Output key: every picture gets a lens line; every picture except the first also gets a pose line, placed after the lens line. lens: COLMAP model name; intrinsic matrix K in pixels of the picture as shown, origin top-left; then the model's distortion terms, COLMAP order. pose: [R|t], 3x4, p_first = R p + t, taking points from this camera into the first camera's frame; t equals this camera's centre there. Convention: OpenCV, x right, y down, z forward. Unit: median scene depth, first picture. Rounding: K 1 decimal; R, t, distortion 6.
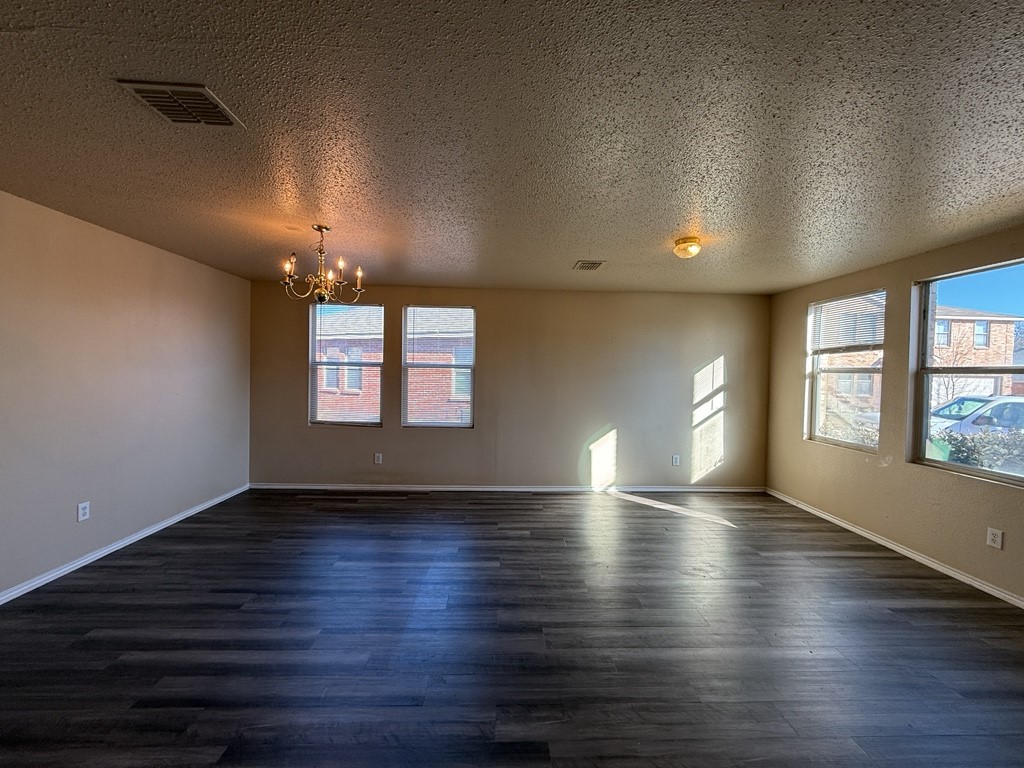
lens RADIAL K [[407.6, 0, 515.7], [0, 407.6, 383.2], [0, 0, 1]] dist [-0.001851, 0.000362]
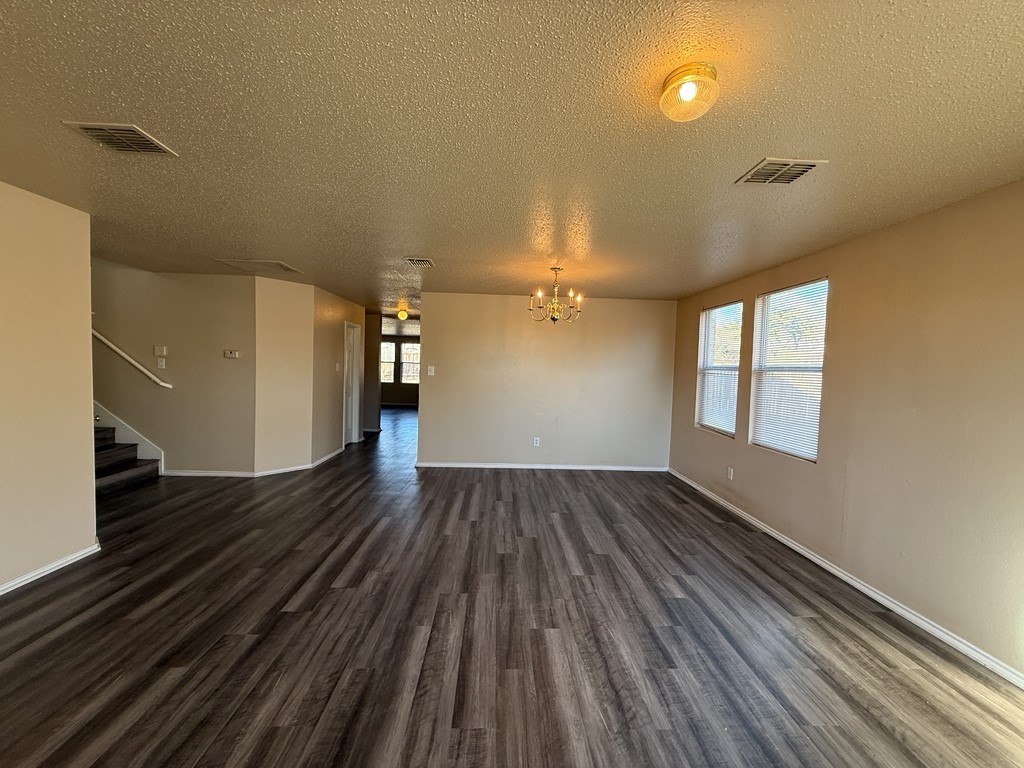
lens RADIAL K [[407.6, 0, 511.2], [0, 407.6, 379.0], [0, 0, 1]] dist [-0.001851, 0.000362]
pose [[-0.003459, 0.009257, -0.999951, 0.620565], [-0.057474, 0.998302, 0.009441, -0.003076], [0.998341, 0.057504, -0.002921, 0.573056]]
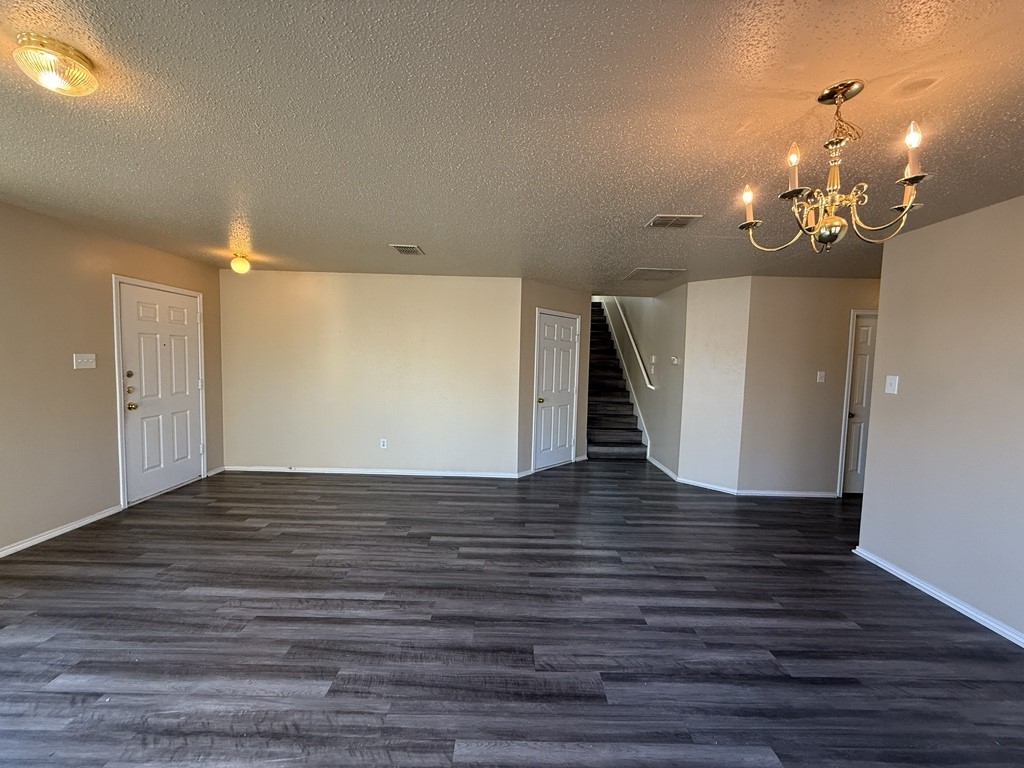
lens RADIAL K [[407.6, 0, 516.9], [0, 407.6, 386.1], [0, 0, 1]] dist [-0.001851, 0.000362]
pose [[-0.998247, -0.051129, 0.029827, -0.075958], [-0.048023, 0.994136, 0.096884, -0.037016], [-0.034606, 0.095282, -0.994849, 1.011903]]
